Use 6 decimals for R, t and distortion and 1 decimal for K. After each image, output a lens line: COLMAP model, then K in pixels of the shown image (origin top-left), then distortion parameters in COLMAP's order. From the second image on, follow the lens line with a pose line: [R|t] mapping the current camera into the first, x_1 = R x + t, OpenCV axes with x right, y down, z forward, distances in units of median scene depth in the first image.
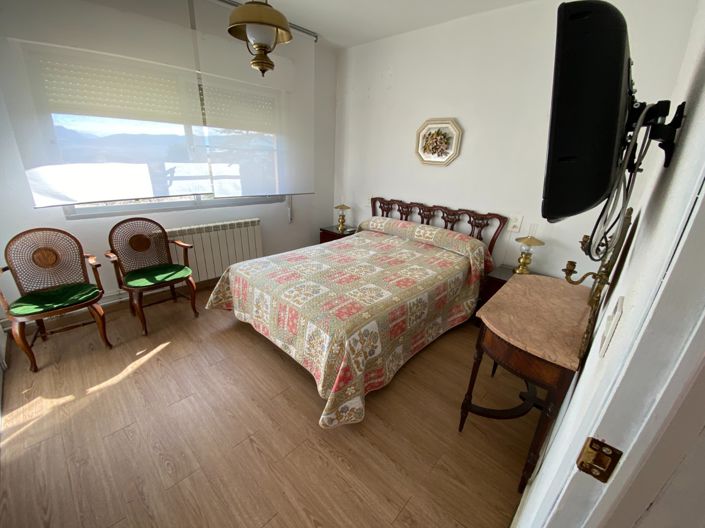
lens RADIAL K [[285.1, 0, 349.4], [0, 285.1, 264.4], [0, 0, 1]] dist [0.020693, -0.020844]
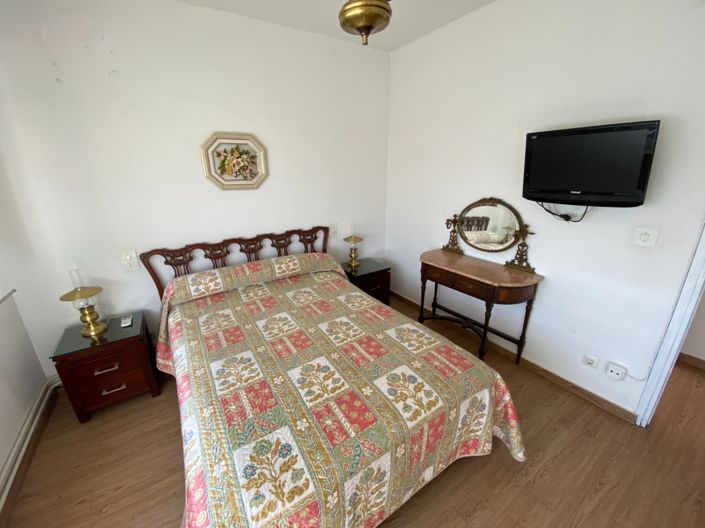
lens RADIAL K [[285.1, 0, 349.4], [0, 285.1, 264.4], [0, 0, 1]] dist [0.020693, -0.020844]
pose [[0.222582, -0.353617, 0.908522, -0.486244], [0.369907, 0.892847, 0.256891, -0.276884], [-0.902012, 0.278889, 0.329537, 0.570840]]
